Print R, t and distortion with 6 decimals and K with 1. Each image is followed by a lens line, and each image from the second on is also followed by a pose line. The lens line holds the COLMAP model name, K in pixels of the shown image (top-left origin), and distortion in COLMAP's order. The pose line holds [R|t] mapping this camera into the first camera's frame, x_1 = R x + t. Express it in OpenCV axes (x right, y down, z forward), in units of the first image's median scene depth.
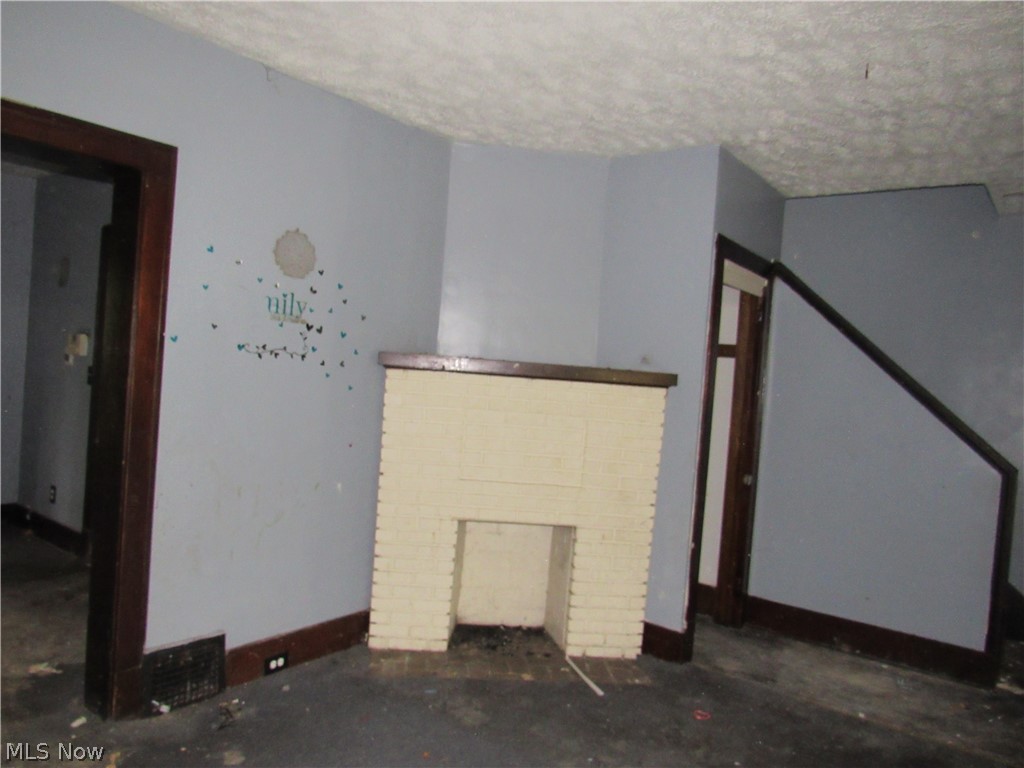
lens RADIAL K [[723.2, 0, 507.1], [0, 723.2, 387.7], [0, 0, 1]] dist [-0.034803, 0.009453]
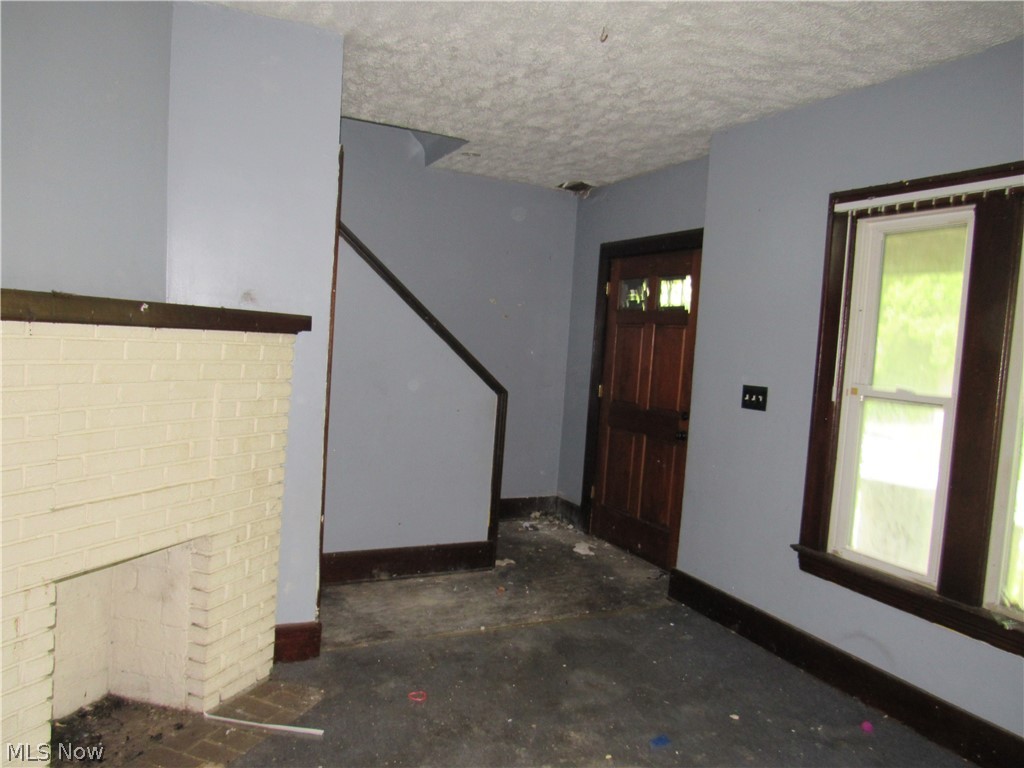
lens RADIAL K [[723.2, 0, 510.8], [0, 723.2, 386.8], [0, 0, 1]] dist [-0.034803, 0.009453]
pose [[0.445808, -0.102938, 0.889190, -0.395921], [-0.010687, 0.992683, 0.120278, -0.040911], [-0.895065, -0.063124, 0.441446, 0.452512]]
